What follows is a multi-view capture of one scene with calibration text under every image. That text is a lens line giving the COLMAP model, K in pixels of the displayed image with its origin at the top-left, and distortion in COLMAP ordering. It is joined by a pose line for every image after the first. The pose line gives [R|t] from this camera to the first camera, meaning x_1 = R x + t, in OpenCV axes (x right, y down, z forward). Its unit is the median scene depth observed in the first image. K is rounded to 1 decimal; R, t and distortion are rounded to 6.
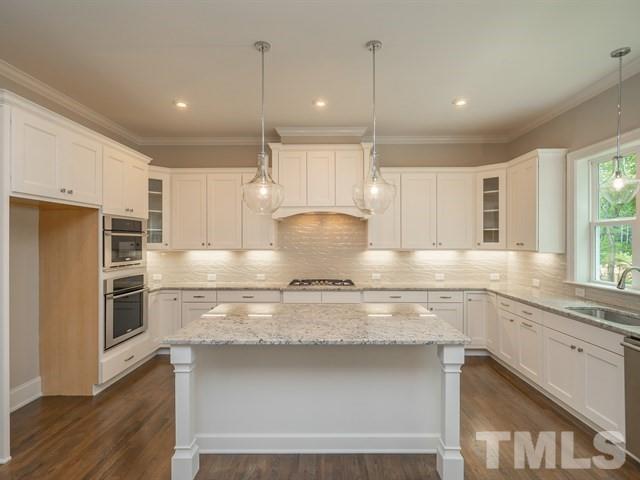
lens RADIAL K [[336.7, 0, 320.0], [0, 336.7, 240.0], [0, 0, 1]] dist [-0.000938, -0.000194]
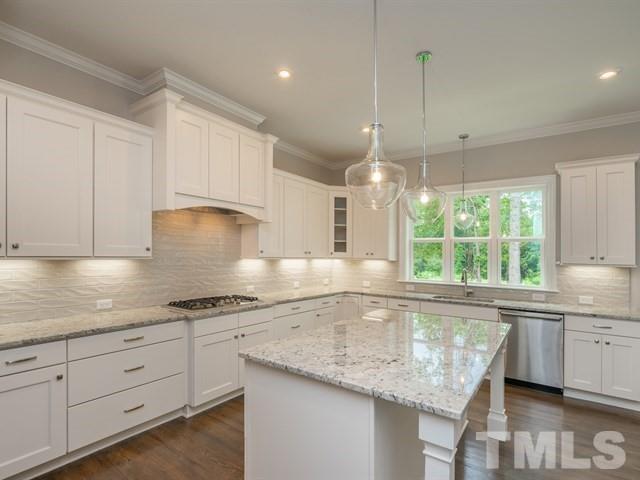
lens RADIAL K [[332.3, 0, 318.2], [0, 332.3, 255.3], [0, 0, 1]] dist [0.001411, 0.000741]
pose [[0.566755, 0.008354, 0.823844, -0.503921], [-0.021676, 0.999754, 0.004775, 0.014686], [-0.823601, -0.020564, 0.566796, 0.412419]]
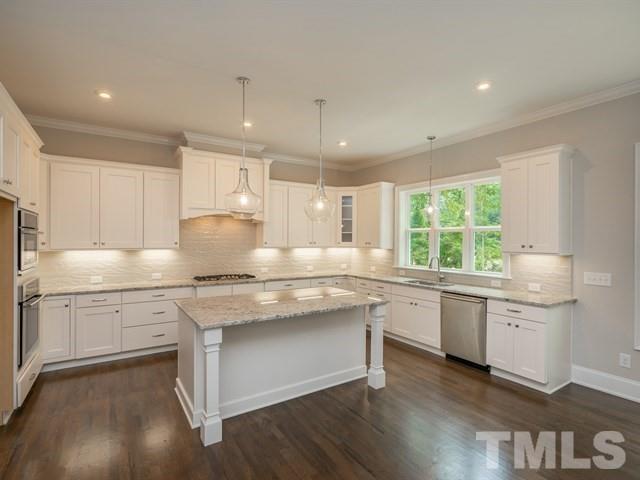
lens RADIAL K [[328.3, 0, 320.0], [0, 328.3, 240.0], [0, 0, 1]] dist [0.002037, 0.000347]
pose [[0.830974, 0.005452, 0.556284, -0.358416], [-0.008235, 0.999963, 0.002502, -0.003744], [-0.556250, -0.006660, 0.830988, -0.083274]]
